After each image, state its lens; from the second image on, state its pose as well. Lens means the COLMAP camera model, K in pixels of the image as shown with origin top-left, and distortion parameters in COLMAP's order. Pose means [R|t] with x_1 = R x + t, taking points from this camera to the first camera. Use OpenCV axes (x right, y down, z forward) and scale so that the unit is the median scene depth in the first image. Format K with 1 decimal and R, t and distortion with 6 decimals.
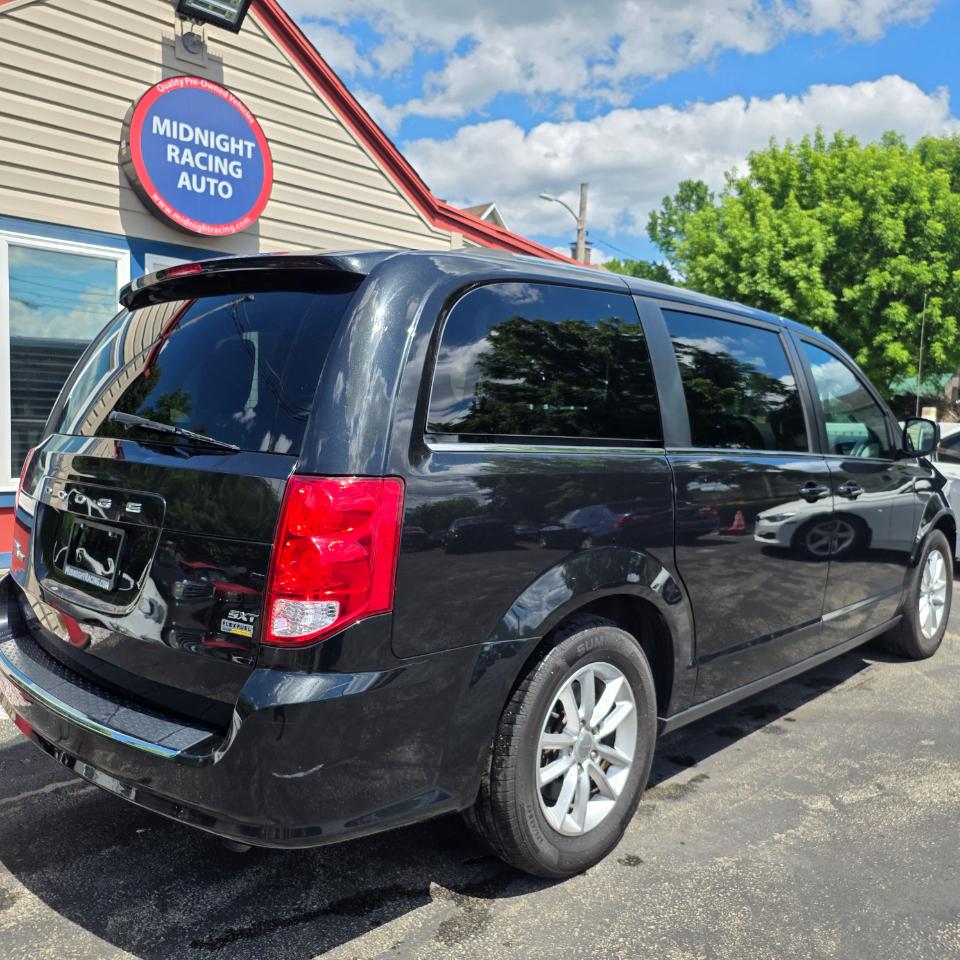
lens RADIAL K [[852.4, 0, 481.3], [0, 852.4, 478.5], [0, 0, 1]] dist [0.062011, -0.069018]
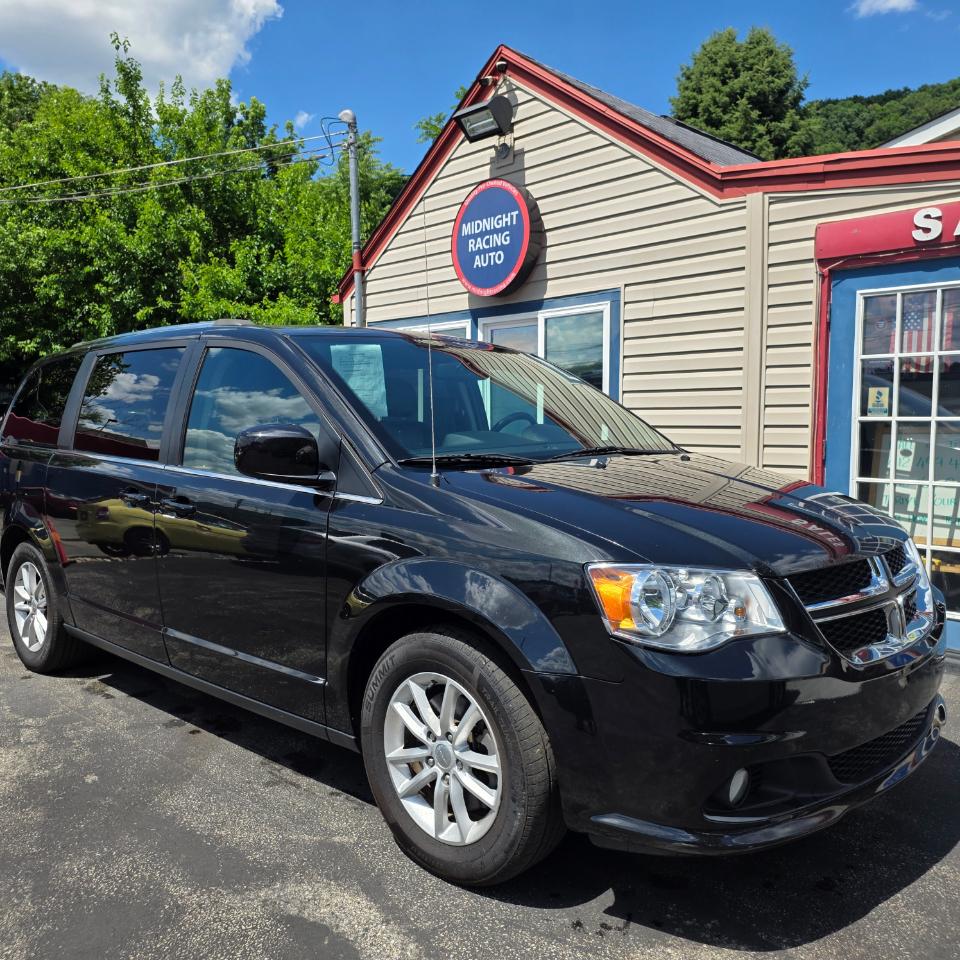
lens RADIAL K [[852.4, 0, 479.9], [0, 852.4, 488.6], [0, 0, 1]] dist [0.062011, -0.069018]
pose [[-0.004546, 0.054983, -0.998477, 0.964245], [-0.061125, 0.996605, 0.055158, -0.054476], [0.998120, 0.061283, -0.001170, 0.948755]]
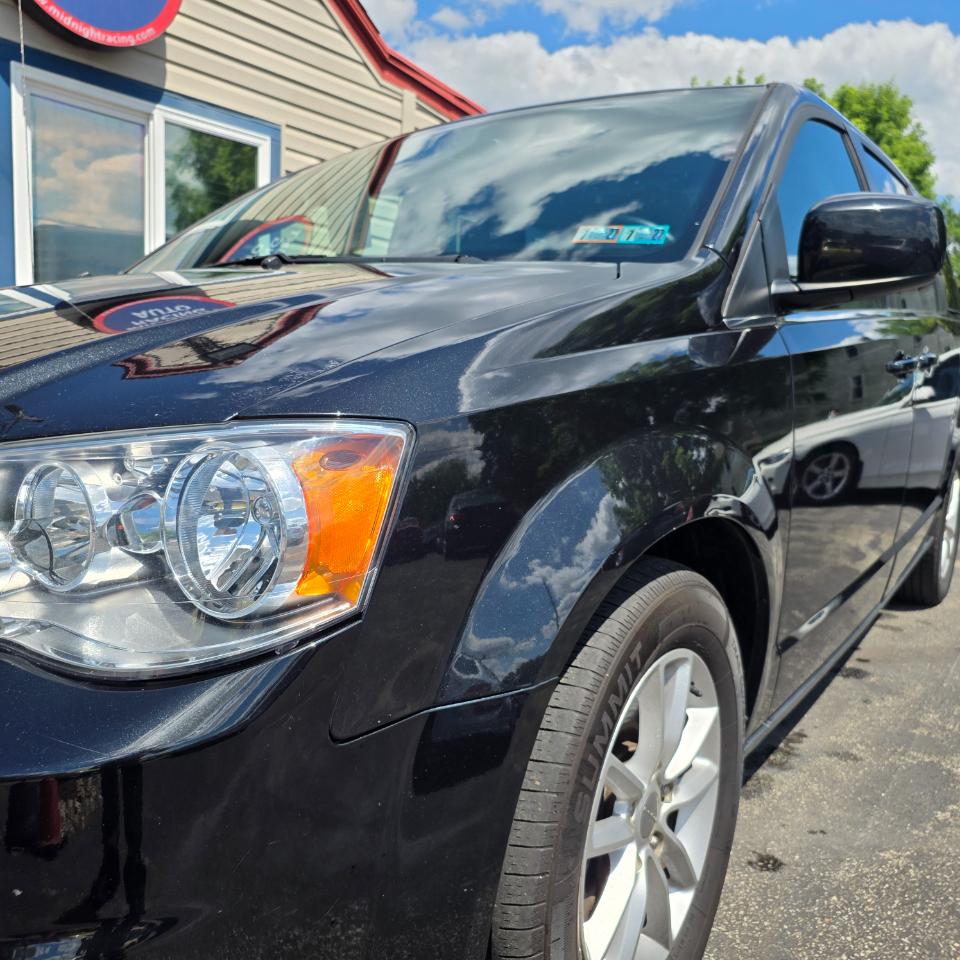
lens RADIAL K [[852.4, 0, 488.4], [0, 852.4, 494.8], [0, 0, 1]] dist [0.062011, -0.069018]
pose [[0.993162, 0.000142, 0.116744, -0.063734], [-0.008588, 0.997379, 0.071840, 0.049424], [-0.116428, -0.072351, 0.990560, 0.177227]]
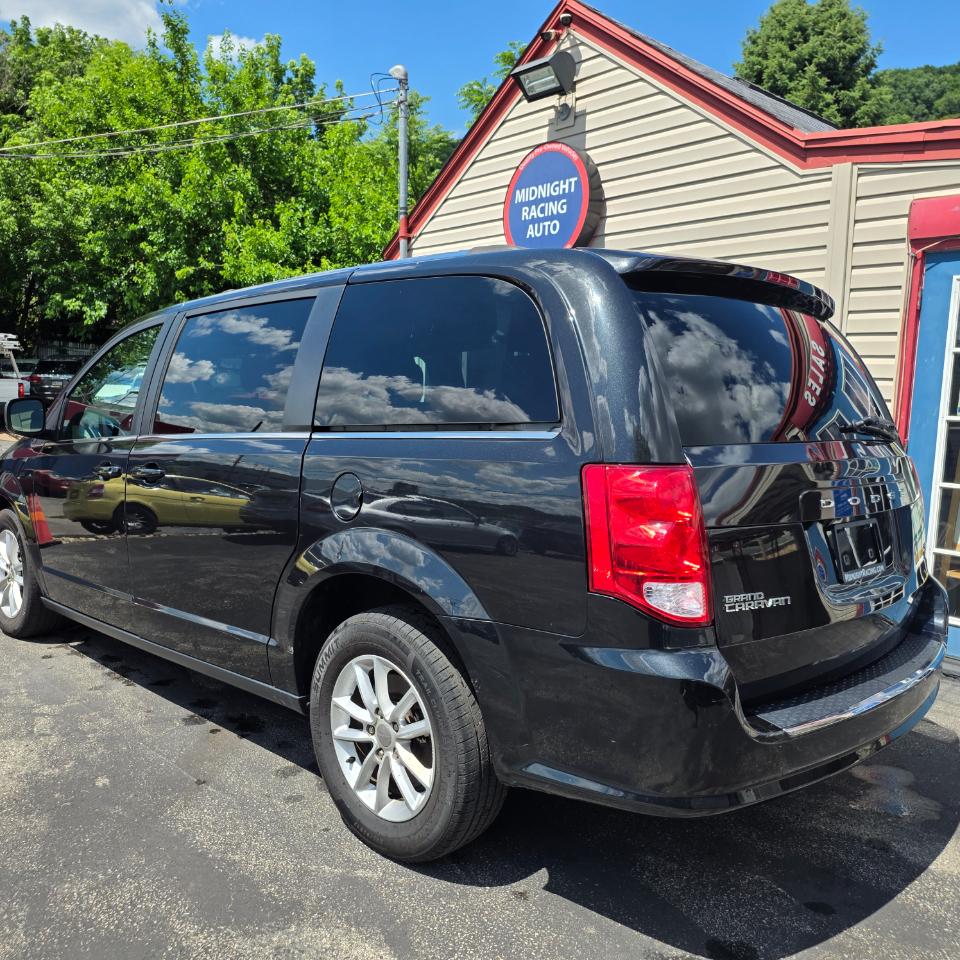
lens RADIAL K [[852.4, 0, 478.3], [0, 852.4, 492.8], [0, 0, 1]] dist [0.062011, -0.069018]
pose [[-0.051734, 0.092747, -0.994345, 0.901814], [-0.096620, 0.990542, 0.097419, -0.068539], [0.993976, 0.101114, -0.042283, 0.937815]]
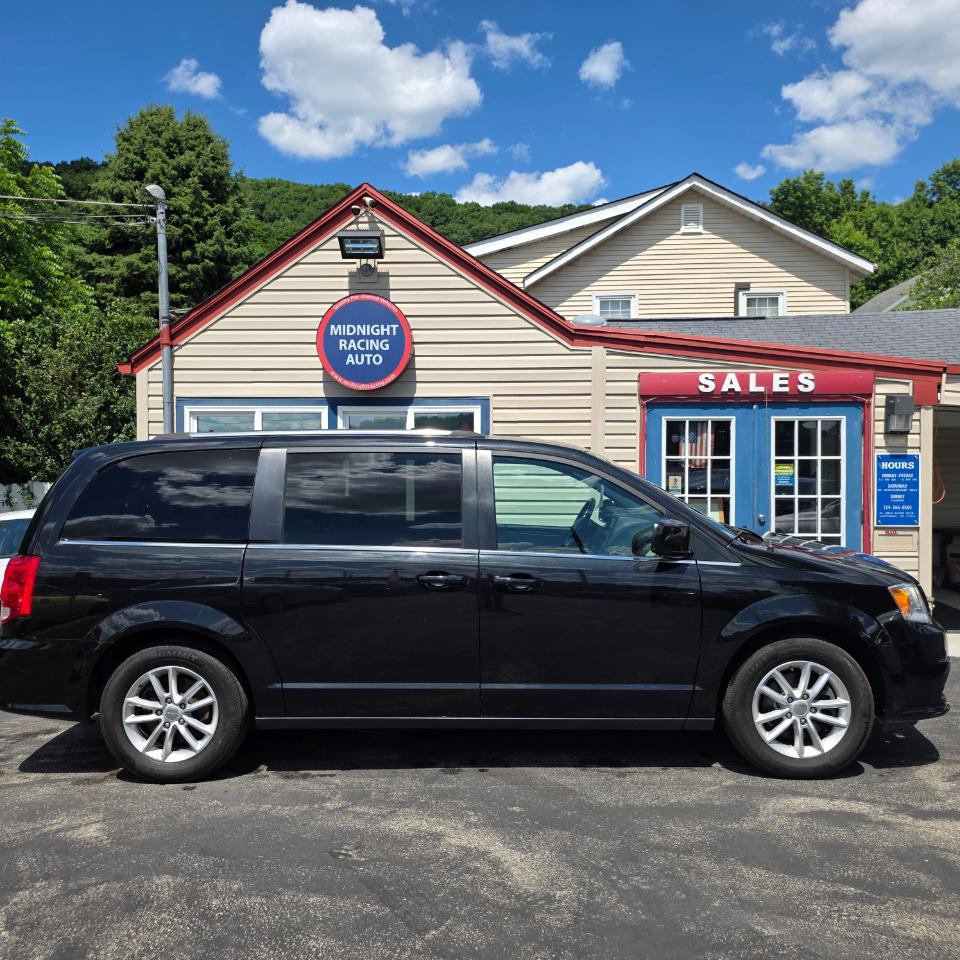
lens RADIAL K [[852.4, 0, 478.6], [0, 852.4, 478.1], [0, 0, 1]] dist [0.062011, -0.069018]
pose [[0.680220, -0.018185, -0.732782, 0.894966], [-0.027354, 0.998366, -0.050167, -0.050093], [0.732497, 0.054169, 0.678612, 0.105327]]
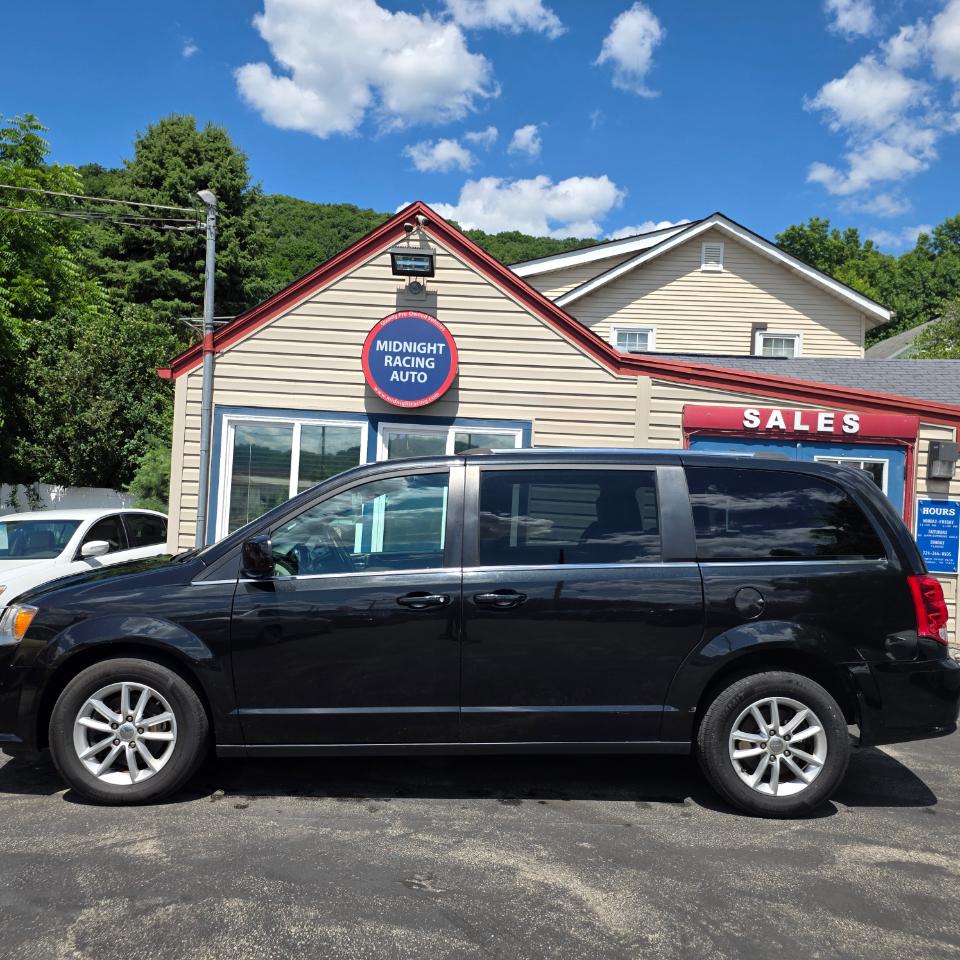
lens RADIAL K [[852.4, 0, 481.8], [0, 852.4, 480.5], [0, 0, 1]] dist [0.062011, -0.069018]
pose [[0.693318, -0.002125, -0.720629, 0.823197], [-0.078255, 0.993860, -0.078221, -0.042090], [0.716371, 0.110625, 0.688894, 0.054041]]
